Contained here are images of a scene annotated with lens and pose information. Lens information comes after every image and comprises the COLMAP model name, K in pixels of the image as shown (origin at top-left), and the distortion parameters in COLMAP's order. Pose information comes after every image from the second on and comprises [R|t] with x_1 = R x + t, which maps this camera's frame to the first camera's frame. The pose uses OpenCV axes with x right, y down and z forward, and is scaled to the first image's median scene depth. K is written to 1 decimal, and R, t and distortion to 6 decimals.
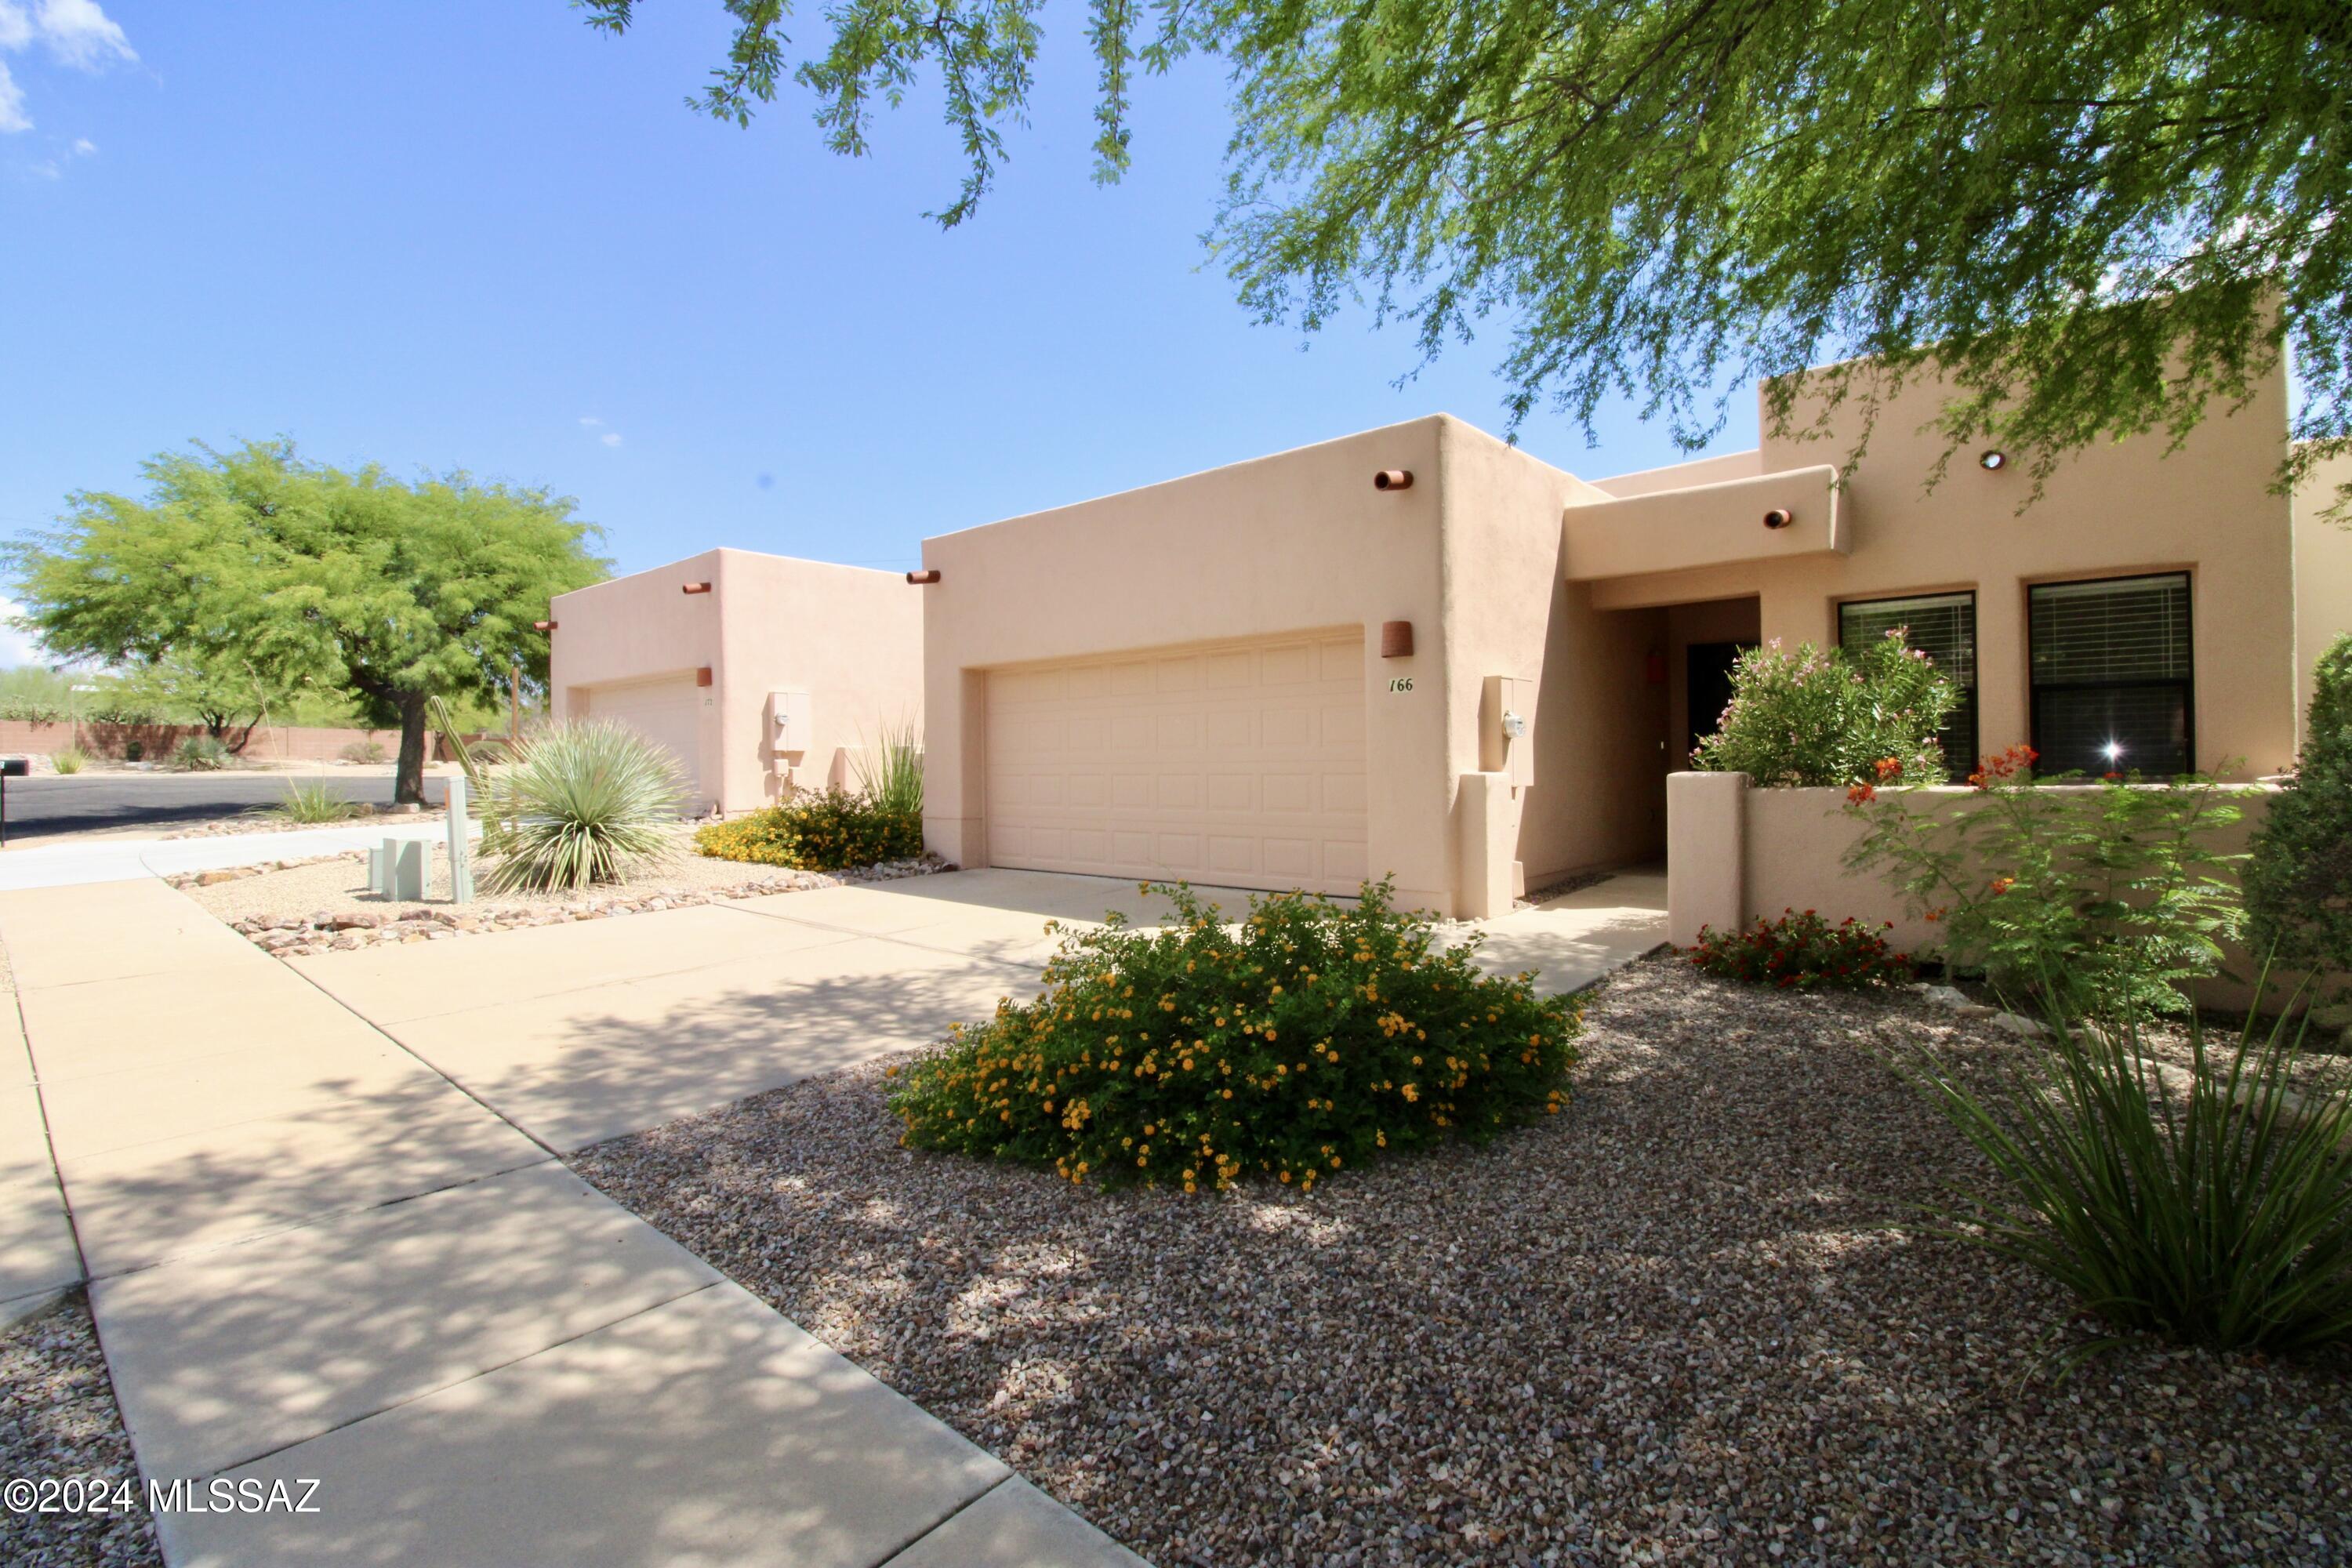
lens RADIAL K [[1082.6, 0, 1191.4], [0, 1082.6, 771.4], [0, 0, 1]] dist [0.000942, -0.012565]
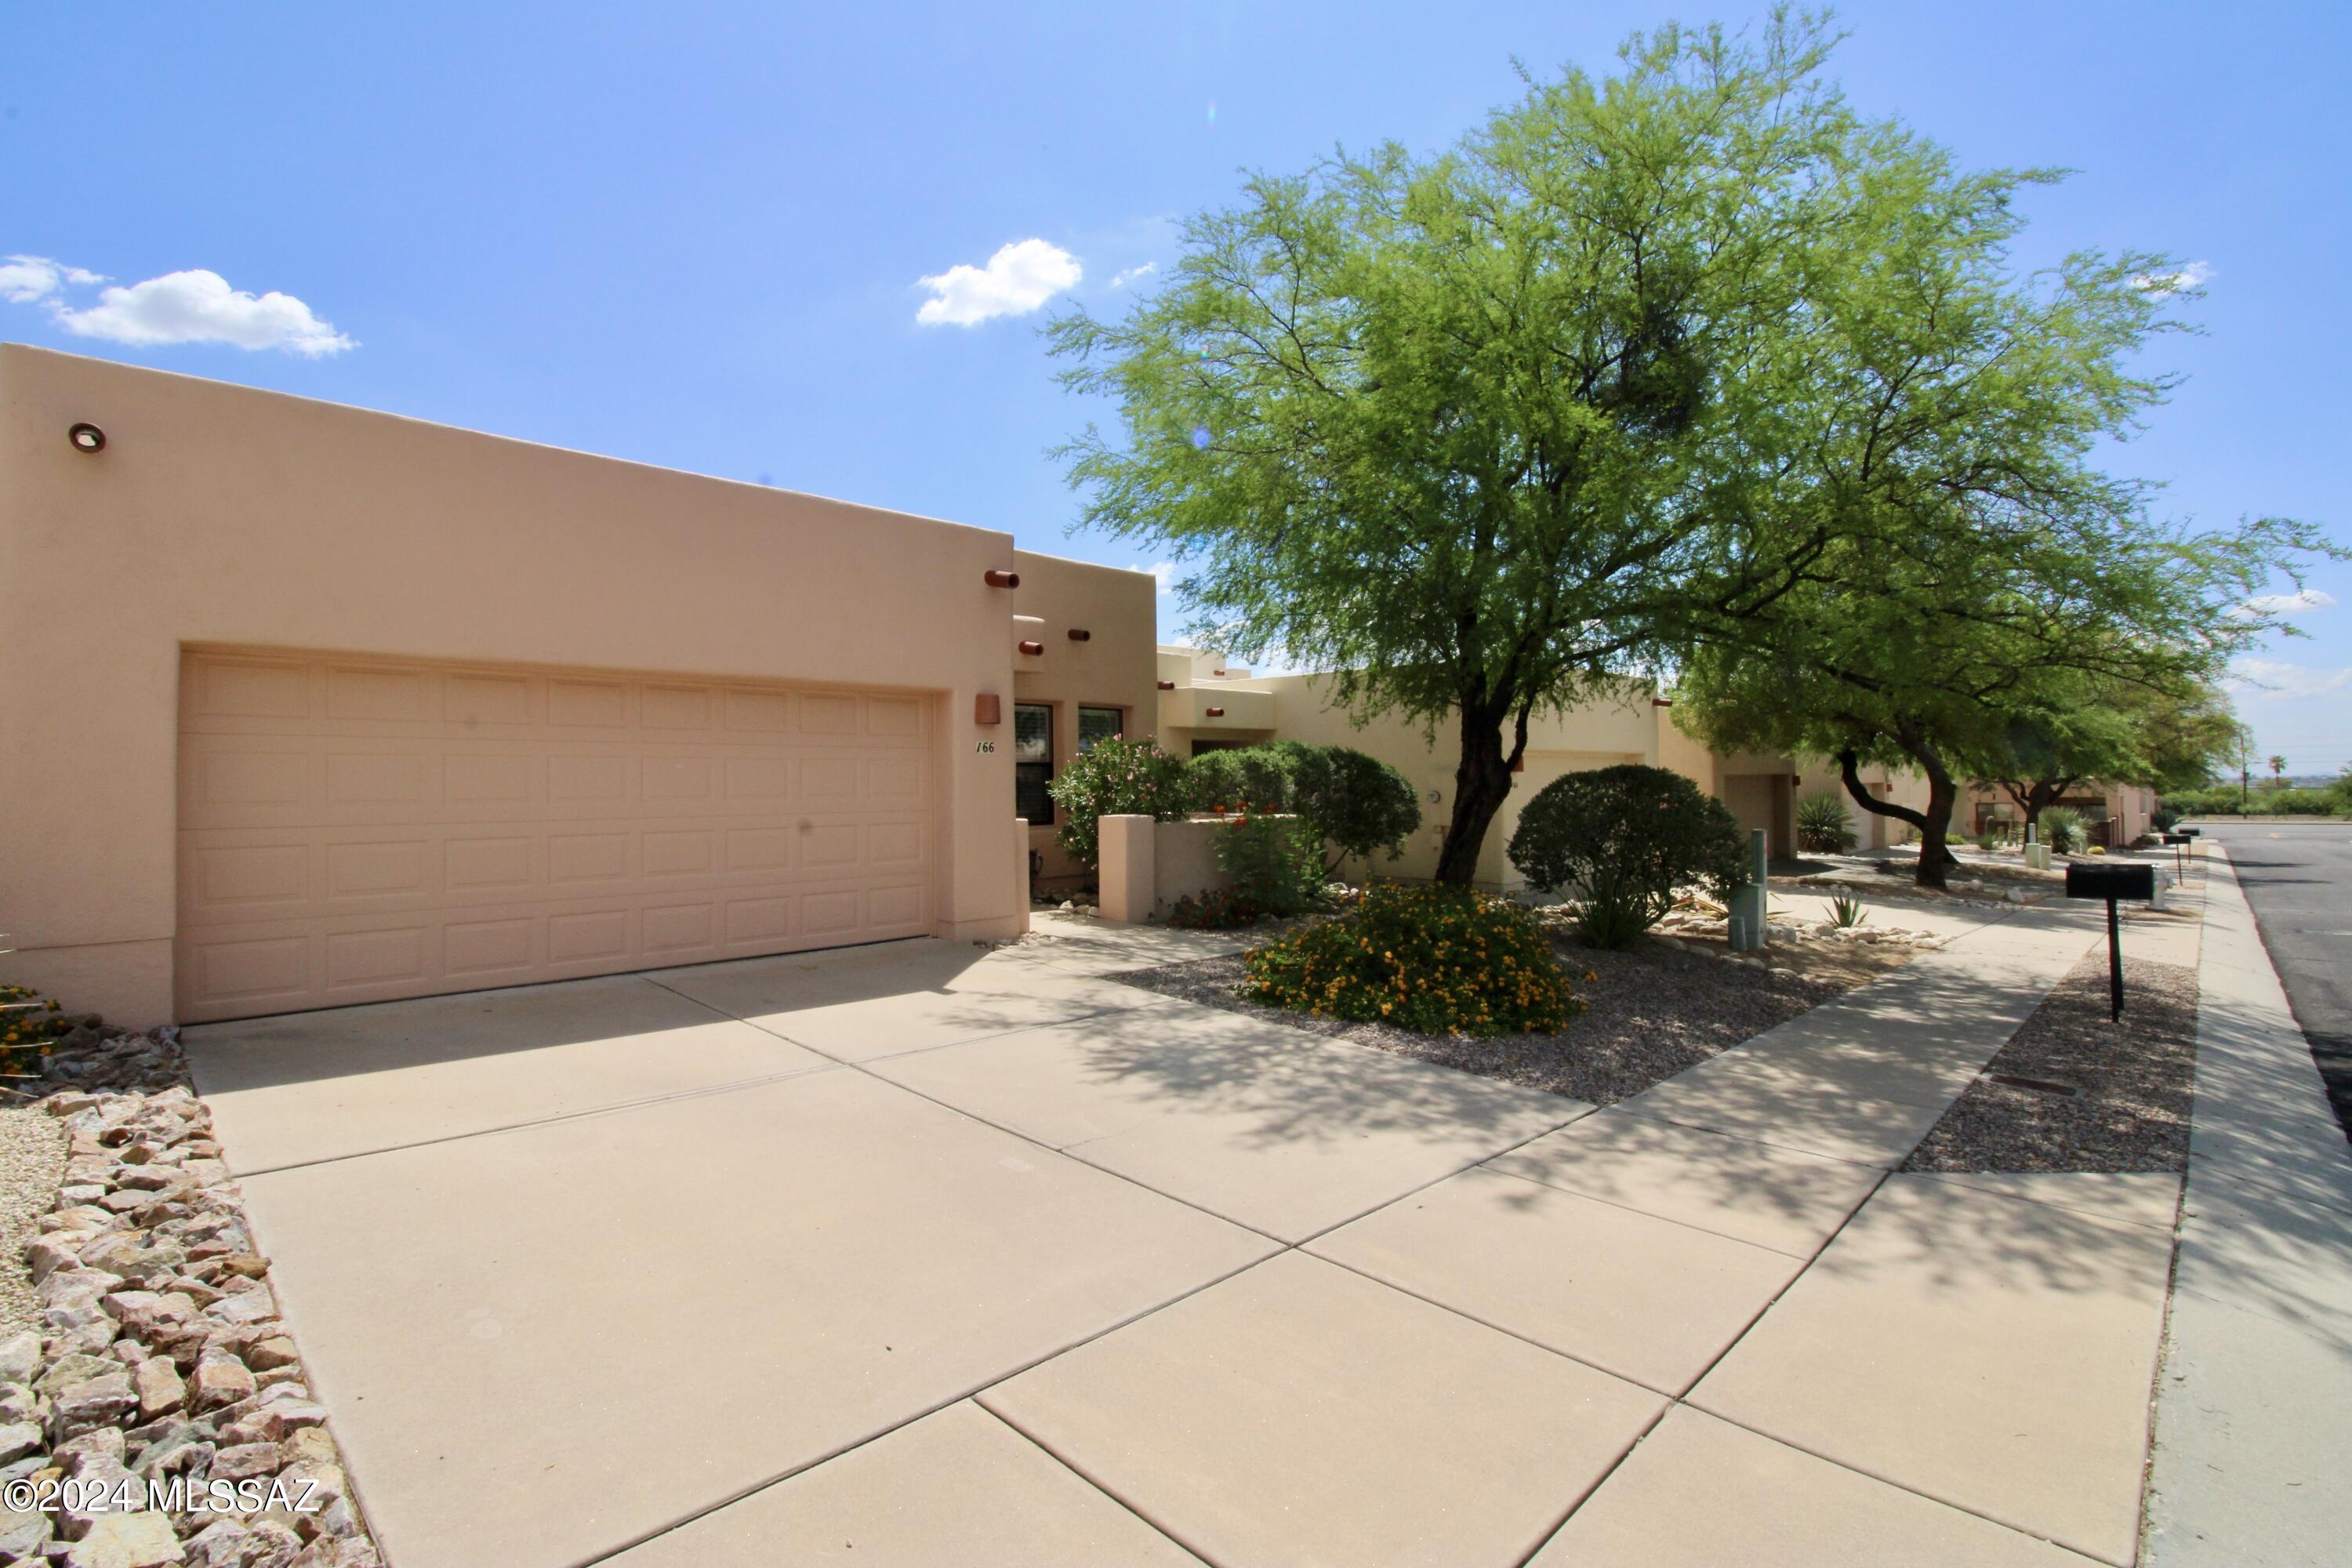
lens RADIAL K [[1068.8, 0, 1220.5], [0, 1068.8, 785.8], [0, 0, 1]] dist [-0.044194, -0.000040]
pose [[0.052391, 0.016078, 0.998497, -1.895411], [0.020247, 0.999648, -0.017159, -0.025924], [-0.998421, 0.021115, 0.052047, 1.373795]]
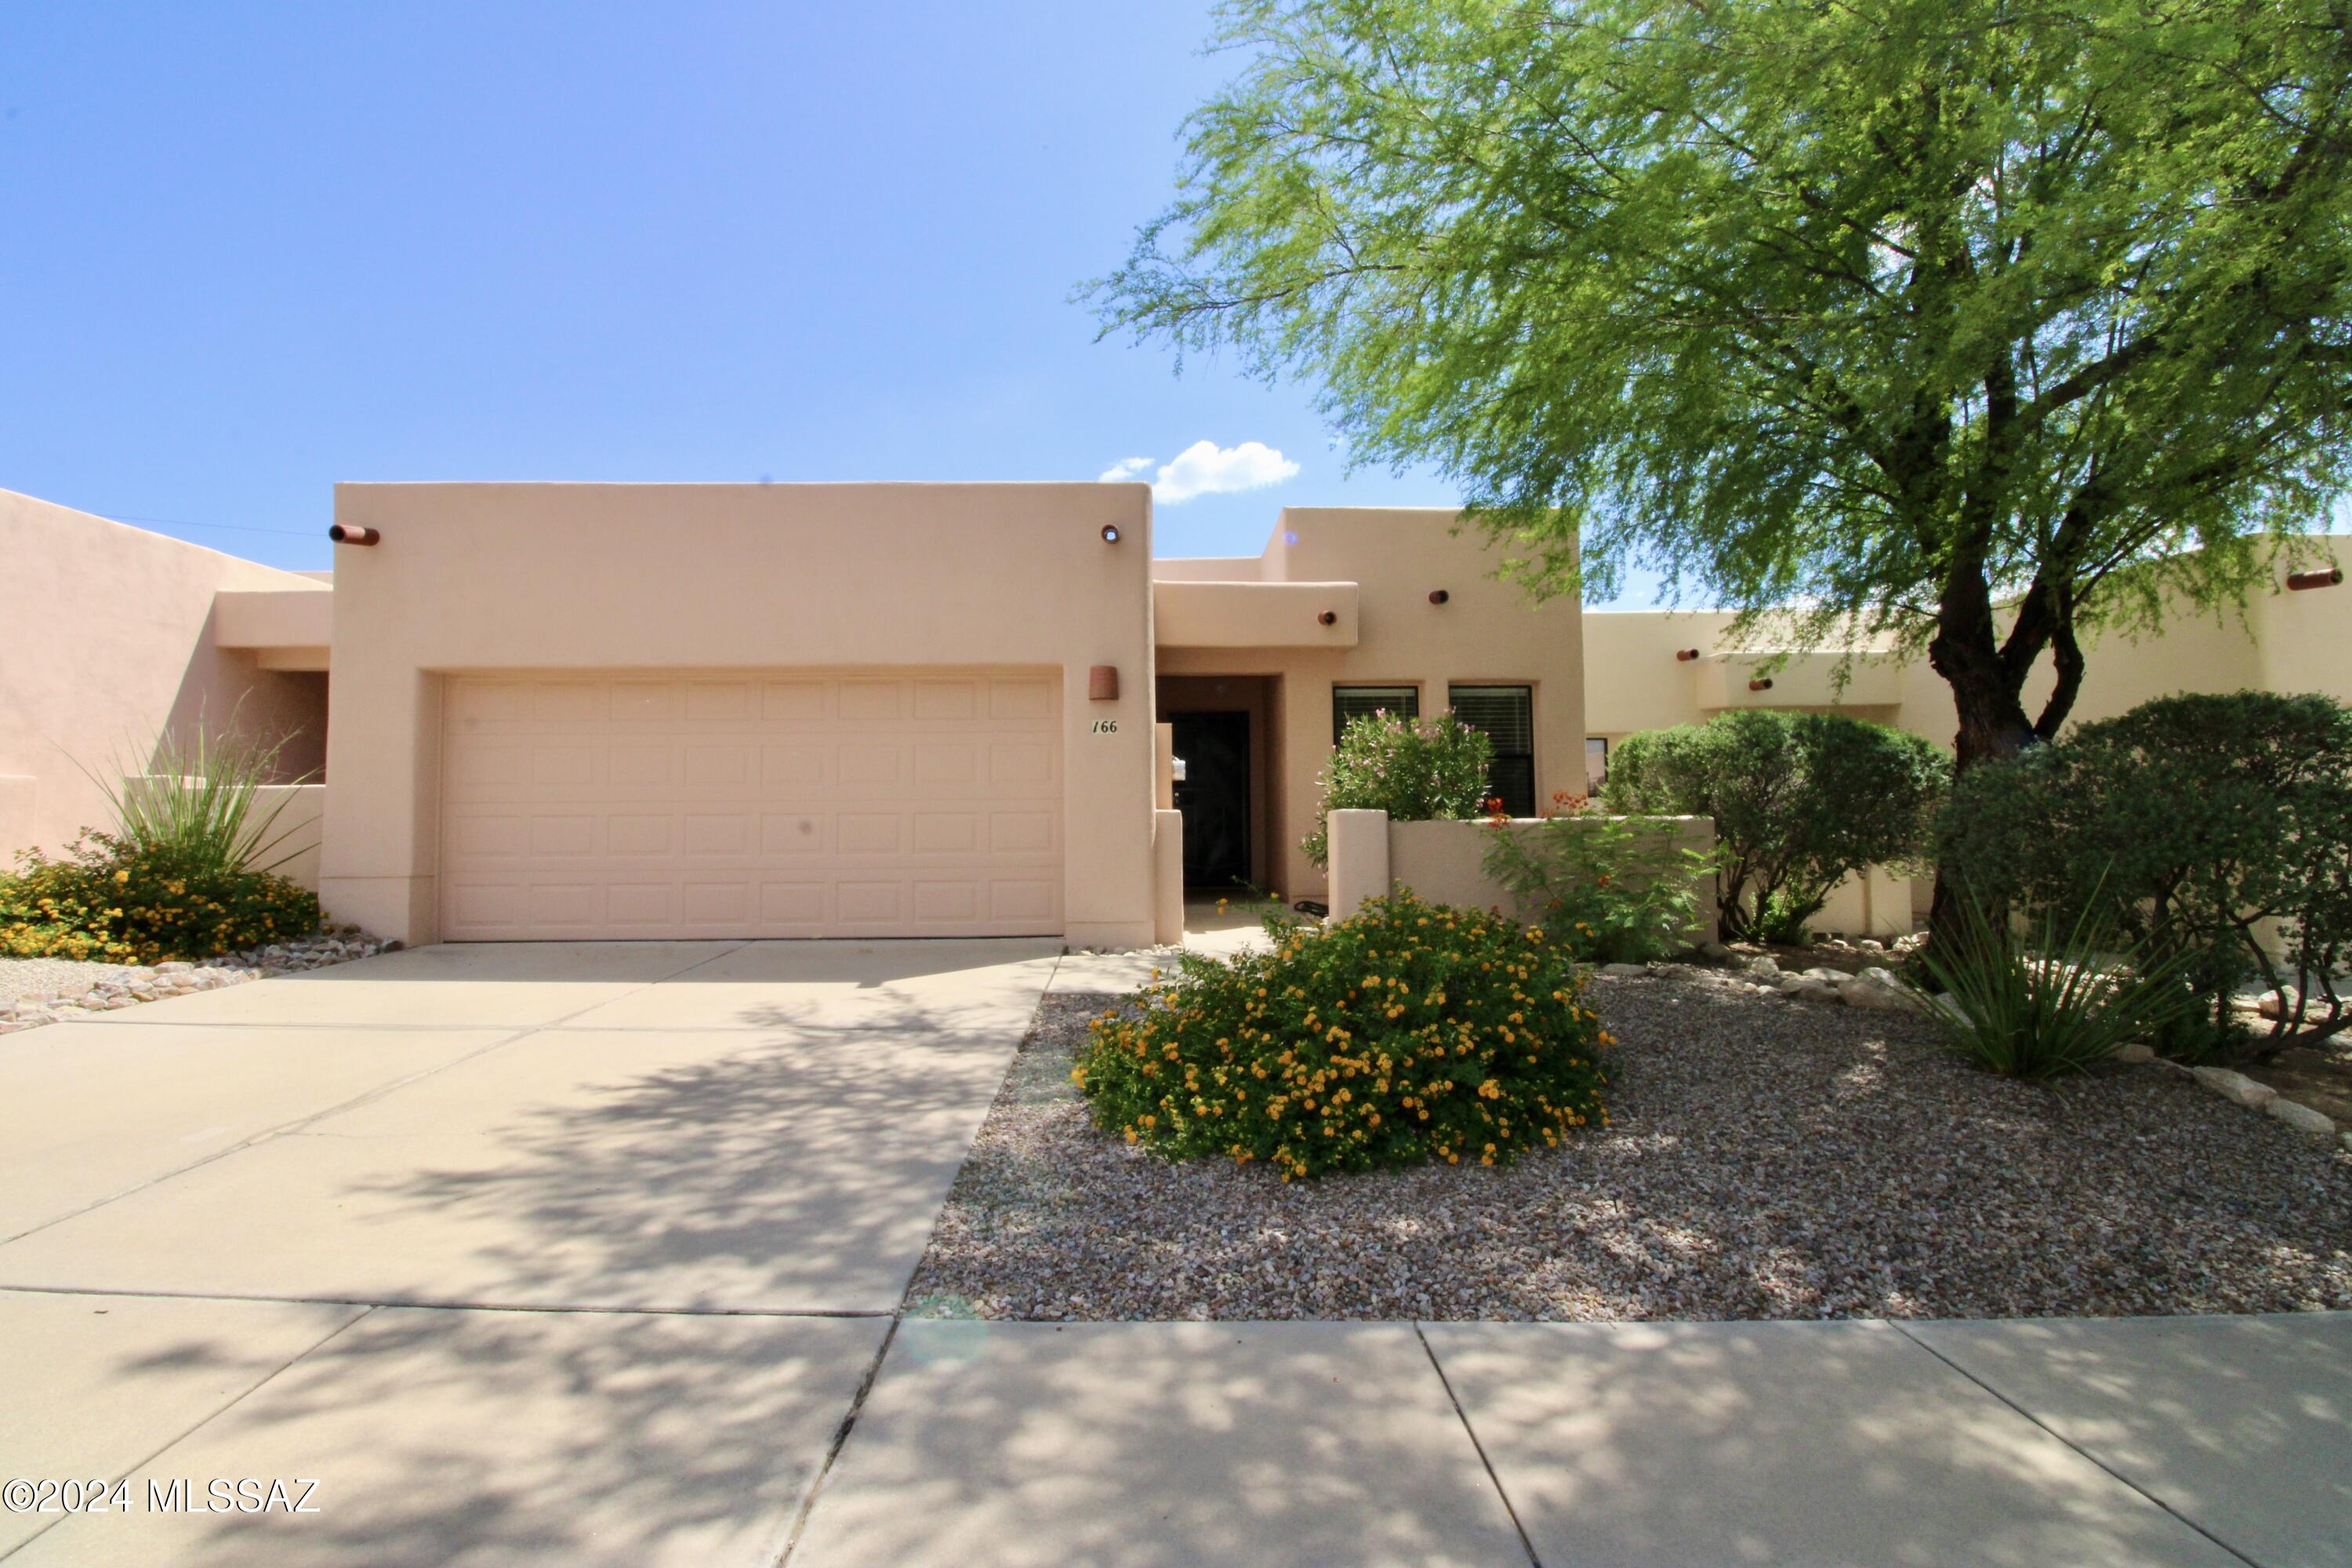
lens RADIAL K [[1089.8, 0, 1180.3], [0, 1089.8, 763.1], [0, 0, 1]] dist [0.003771, -0.016046]
pose [[0.736755, 0.042519, 0.674822, -0.927657], [0.003484, 0.997769, -0.066672, 0.052732], [-0.676151, 0.051472, 0.734963, 0.344089]]
